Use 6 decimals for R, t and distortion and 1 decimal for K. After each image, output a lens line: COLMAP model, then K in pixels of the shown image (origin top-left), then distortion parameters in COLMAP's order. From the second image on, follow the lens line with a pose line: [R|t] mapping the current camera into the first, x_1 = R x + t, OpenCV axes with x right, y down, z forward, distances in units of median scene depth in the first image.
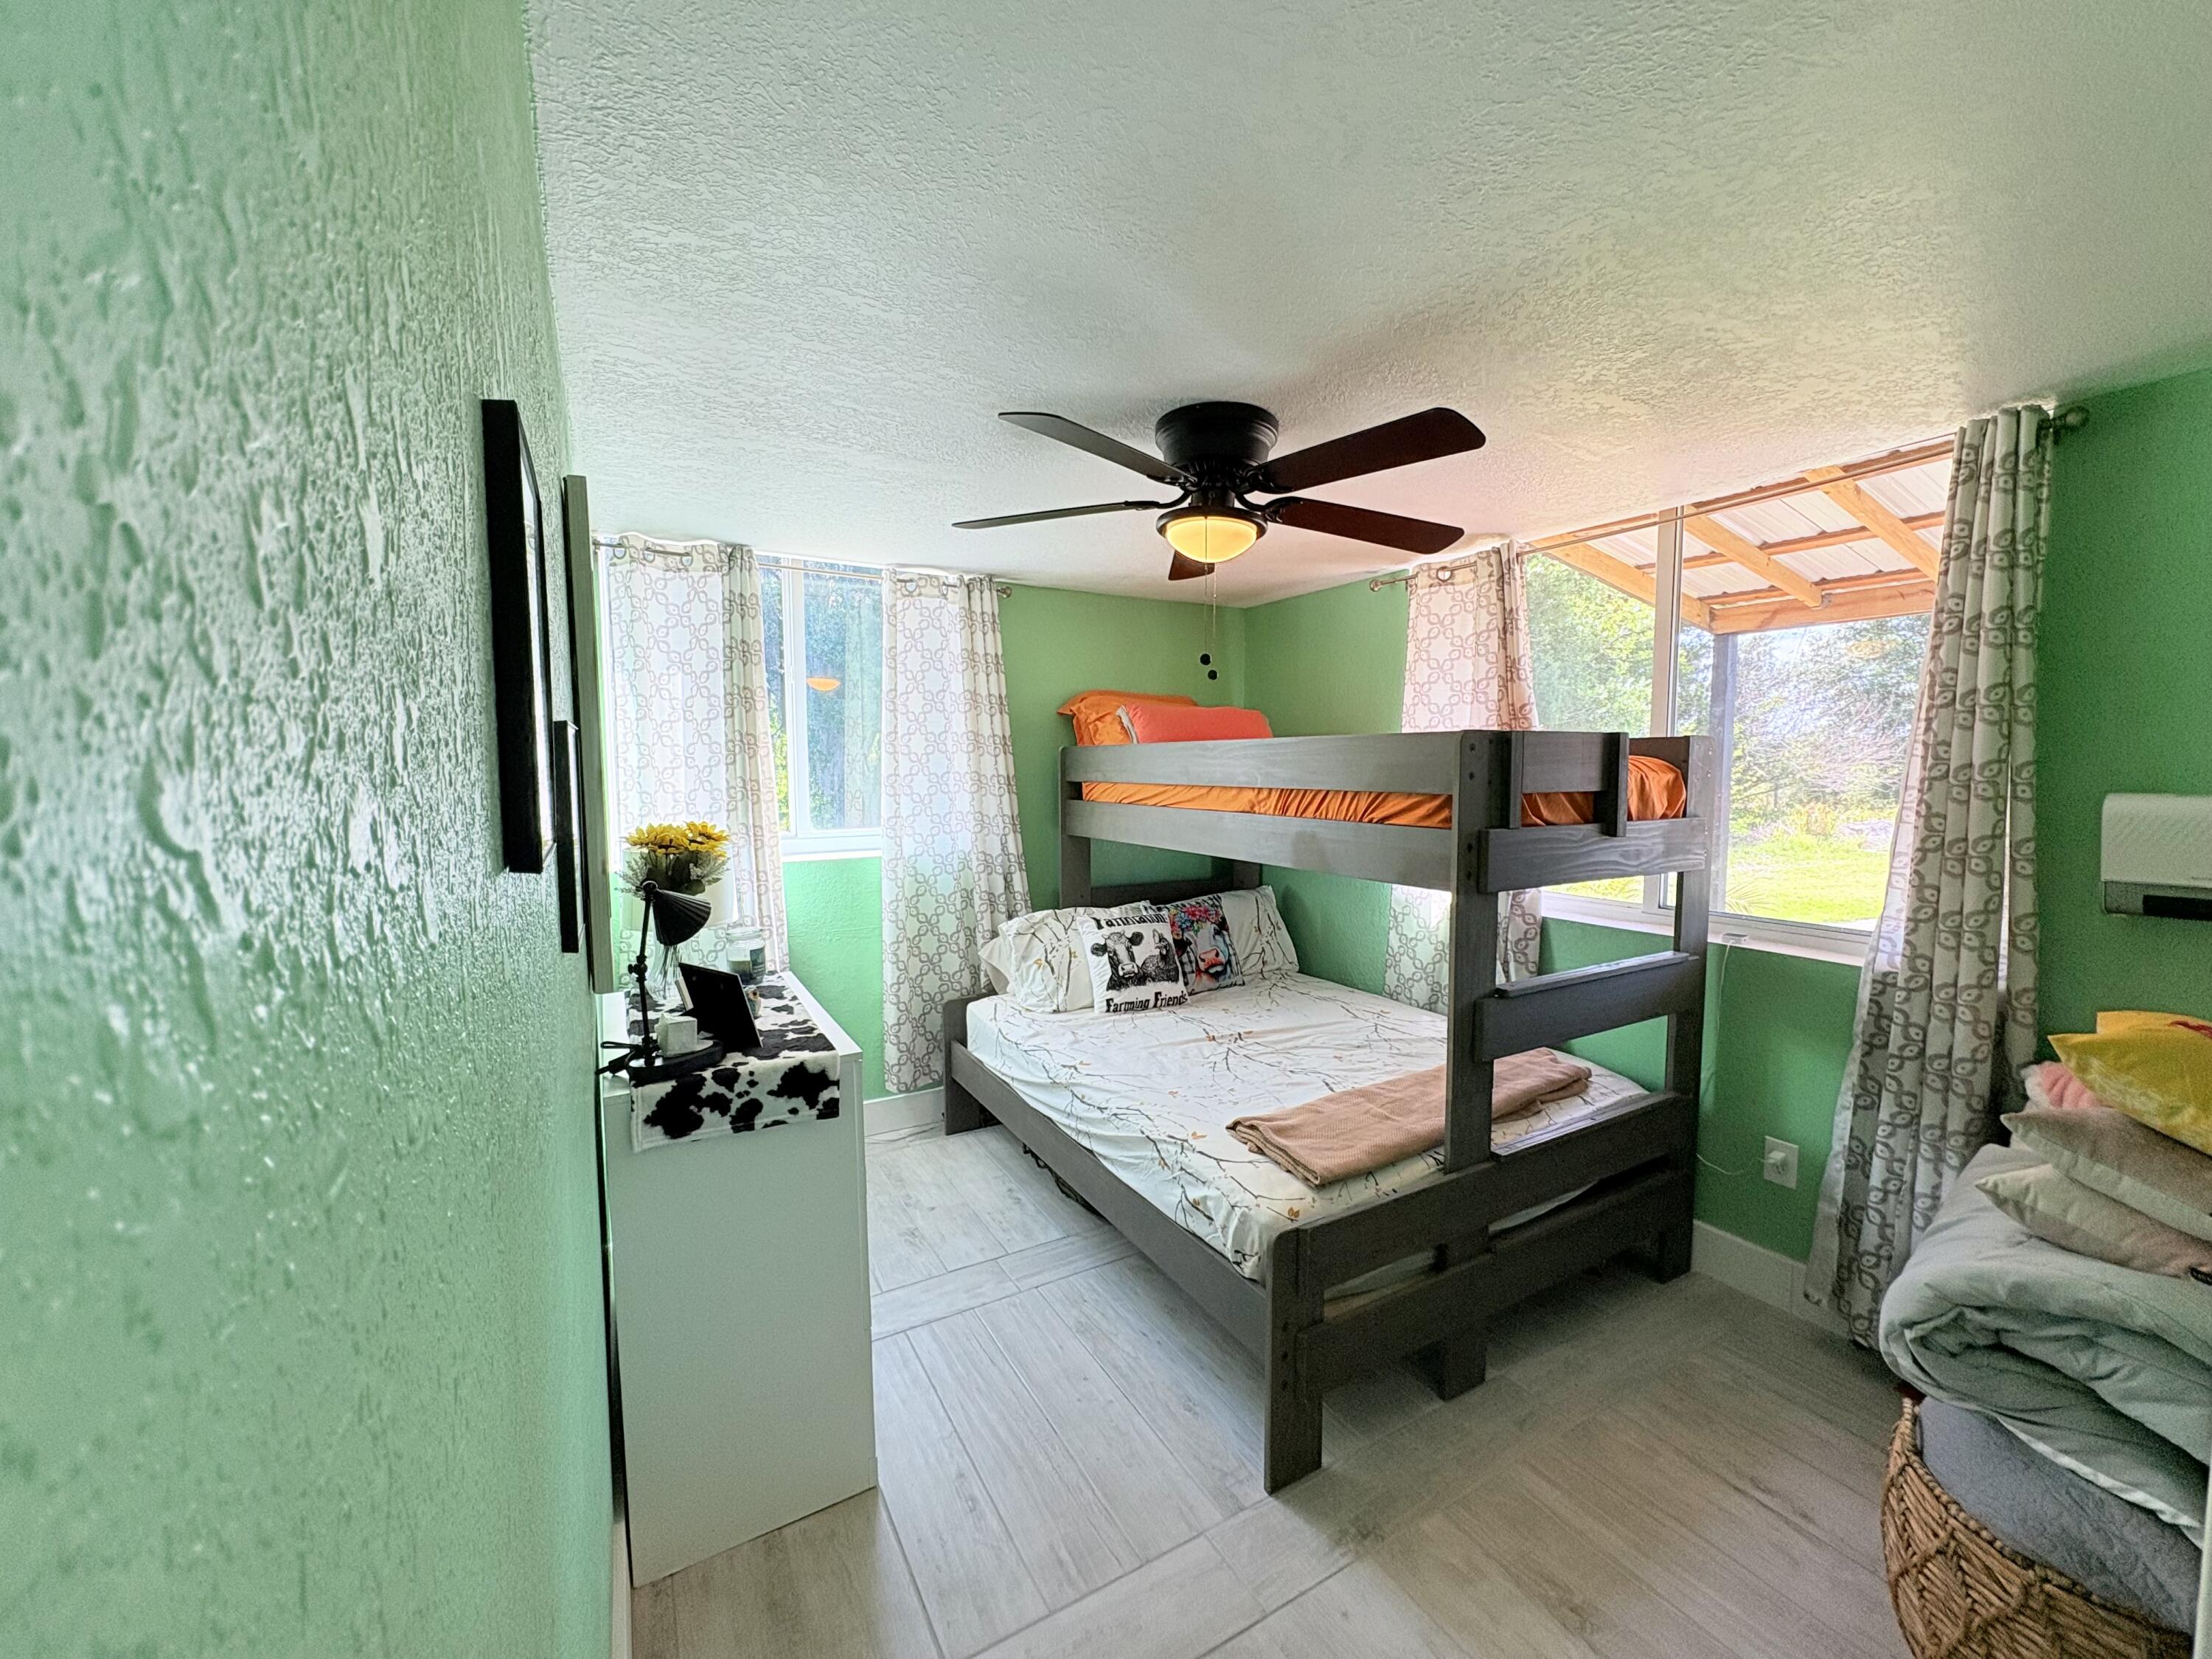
lens RADIAL K [[880.6, 0, 1105.7], [0, 880.6, 833.2], [0, 0, 1]] dist [-0.000560, -0.000316]
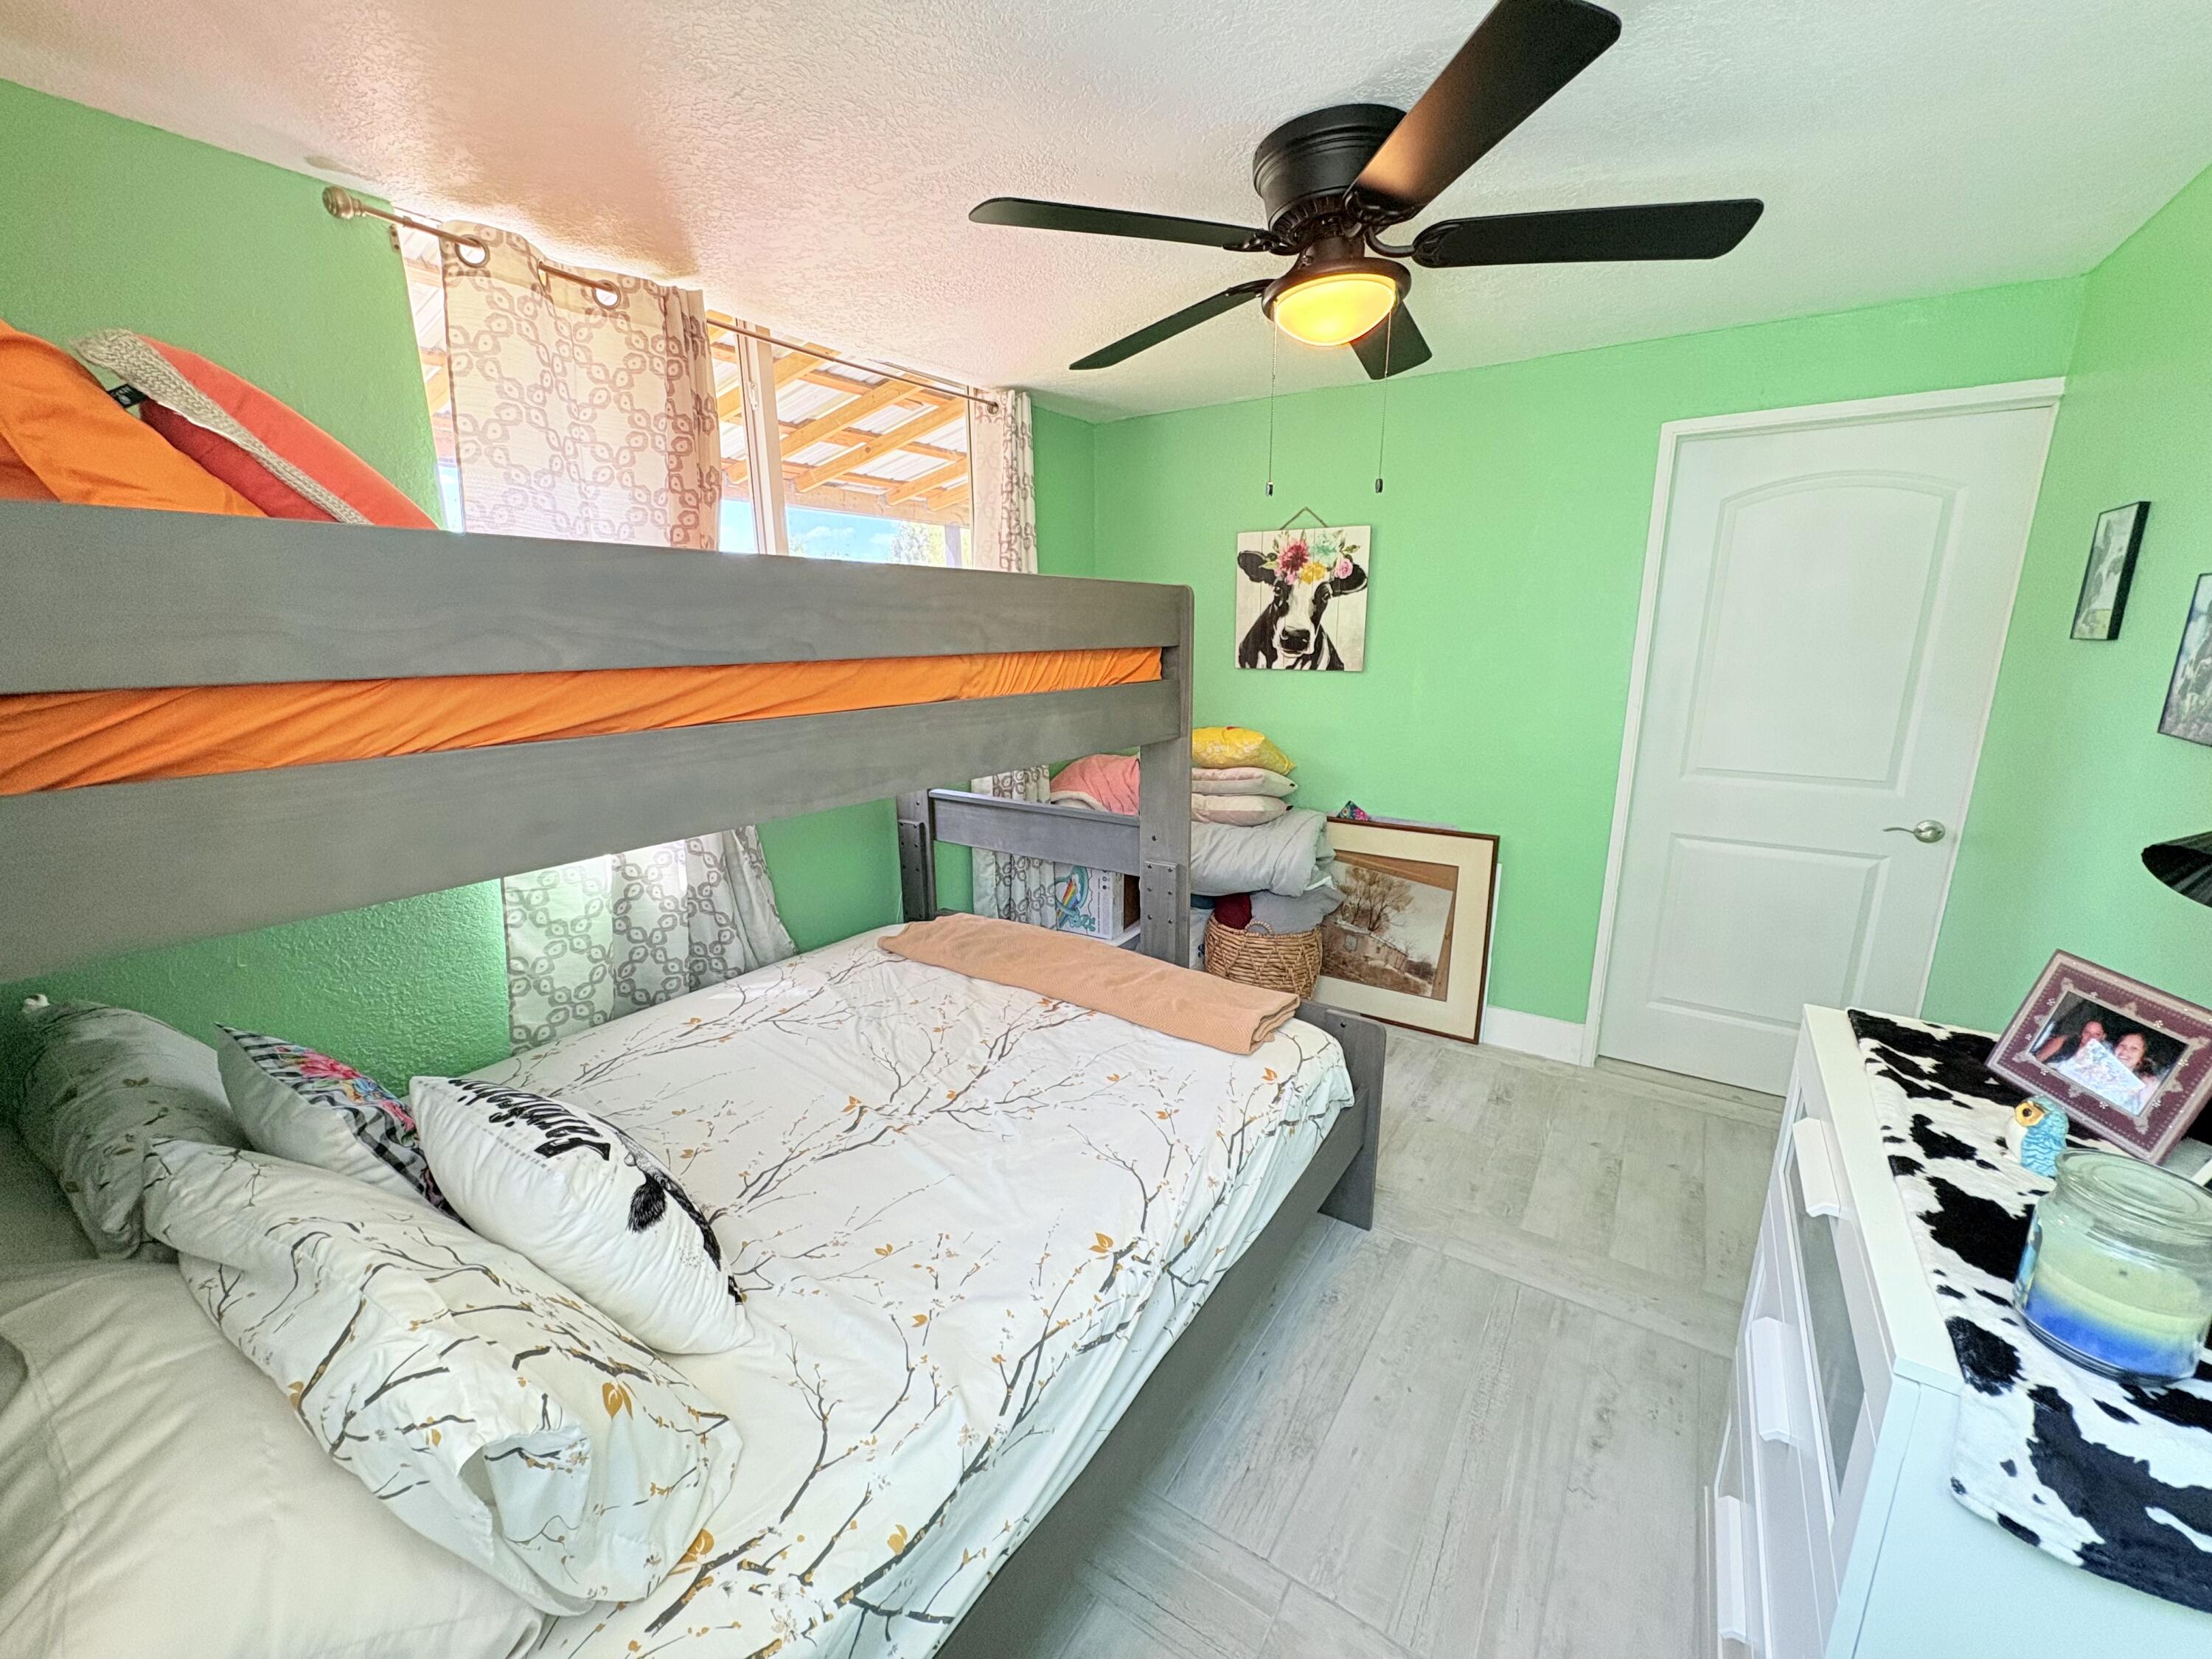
lens RADIAL K [[880.6, 0, 1101.6], [0, 880.6, 829.5], [0, 0, 1]] dist [-0.000560, -0.000316]
pose [[-0.451996, -0.194351, 0.870590, -0.540363], [0.076504, 0.963934, 0.254909, -0.109505], [-0.888733, 0.181822, -0.420826, 1.565593]]
